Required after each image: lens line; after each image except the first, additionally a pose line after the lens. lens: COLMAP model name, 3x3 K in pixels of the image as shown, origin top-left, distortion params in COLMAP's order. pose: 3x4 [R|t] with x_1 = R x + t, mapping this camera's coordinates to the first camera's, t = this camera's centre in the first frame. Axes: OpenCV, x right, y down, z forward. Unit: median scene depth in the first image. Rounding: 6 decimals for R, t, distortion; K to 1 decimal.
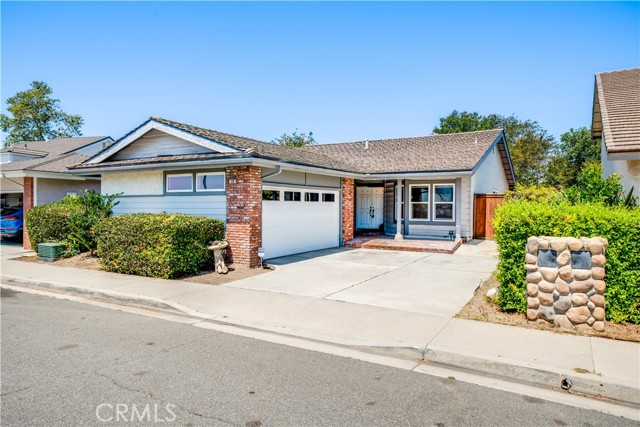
lens RADIAL K [[417.8, 0, 320.0], [0, 417.8, 213.5], [0, 0, 1]] dist [-0.000235, -0.000065]
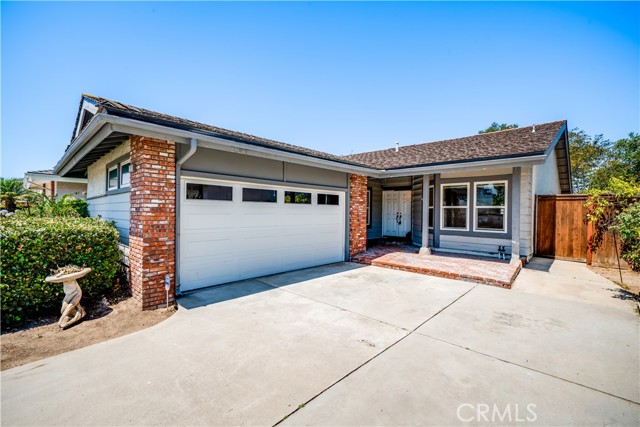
lens RADIAL K [[275.6, 0, 320.0], [0, 275.6, 213.5], [0, 0, 1]] dist [0.001246, 0.000233]
pose [[0.973092, 0.009218, -0.230232, 0.116683], [-0.012512, 0.999839, -0.012851, -0.004429], [0.230077, 0.015386, 0.973051, 0.458871]]
